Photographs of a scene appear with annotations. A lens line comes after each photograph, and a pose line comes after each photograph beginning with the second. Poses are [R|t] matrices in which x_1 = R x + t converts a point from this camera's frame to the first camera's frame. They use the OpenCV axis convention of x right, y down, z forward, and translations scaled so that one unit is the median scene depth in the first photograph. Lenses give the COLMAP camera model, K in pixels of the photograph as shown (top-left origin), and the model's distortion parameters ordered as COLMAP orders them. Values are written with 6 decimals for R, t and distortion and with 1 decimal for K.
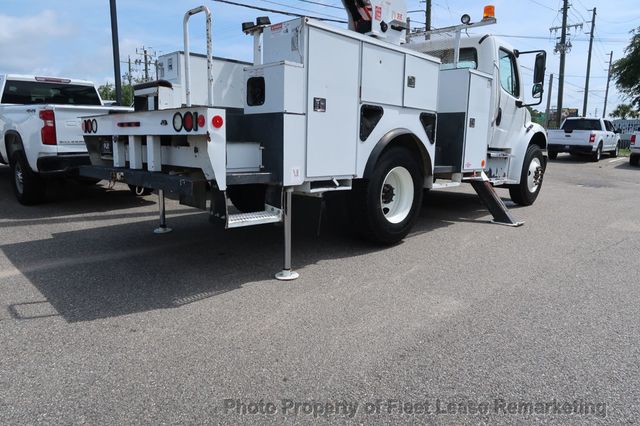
lens RADIAL K [[440.3, 0, 319.0], [0, 440.3, 203.0], [0, 0, 1]] dist [-0.033502, 0.015841]
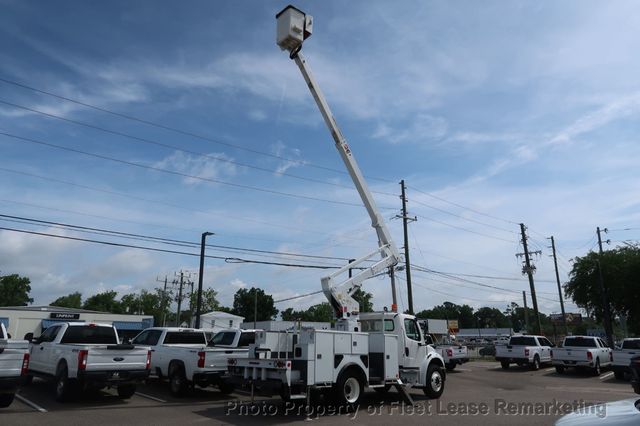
lens RADIAL K [[440.3, 0, 314.0], [0, 440.3, 213.3], [0, 0, 1]] dist [-0.033502, 0.015841]
pose [[0.999289, -0.010211, -0.036287, 0.060621], [-0.005876, 0.908658, -0.417501, 0.101451], [0.037235, 0.417417, 0.907952, -1.555893]]
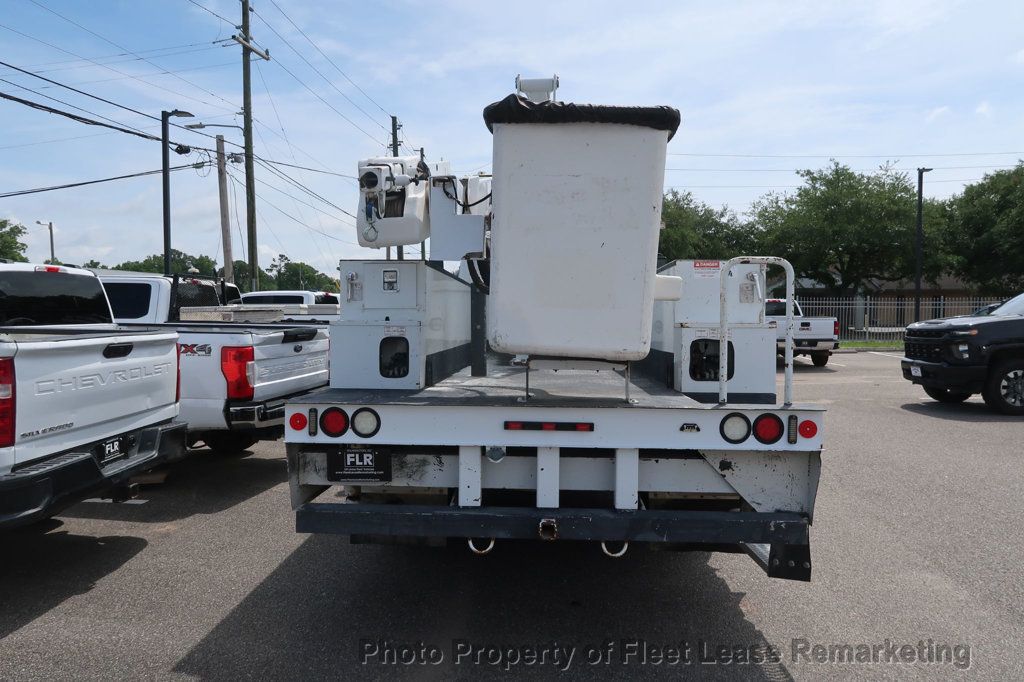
lens RADIAL K [[704.5, 0, 495.4], [0, 704.5, 341.2], [0, 0, 1]] dist [-0.033502, 0.015841]
pose [[0.755139, -0.041446, 0.654254, -0.762258], [0.111171, 0.991641, -0.065493, -0.174151], [-0.646070, 0.122190, 0.753434, 0.291736]]
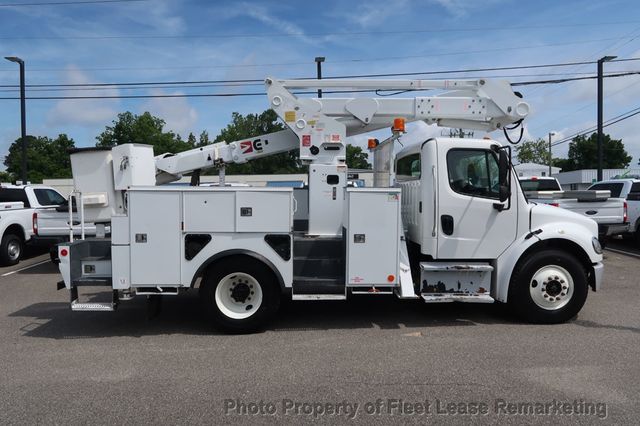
lens RADIAL K [[440.3, 0, 322.2], [0, 440.3, 211.6], [0, 0, 1]] dist [-0.033502, 0.015841]
pose [[0.732448, 0.004281, -0.680810, 1.080426], [-0.079197, 0.993727, -0.078955, -0.174848], [0.676201, 0.111749, 0.728192, 0.216014]]
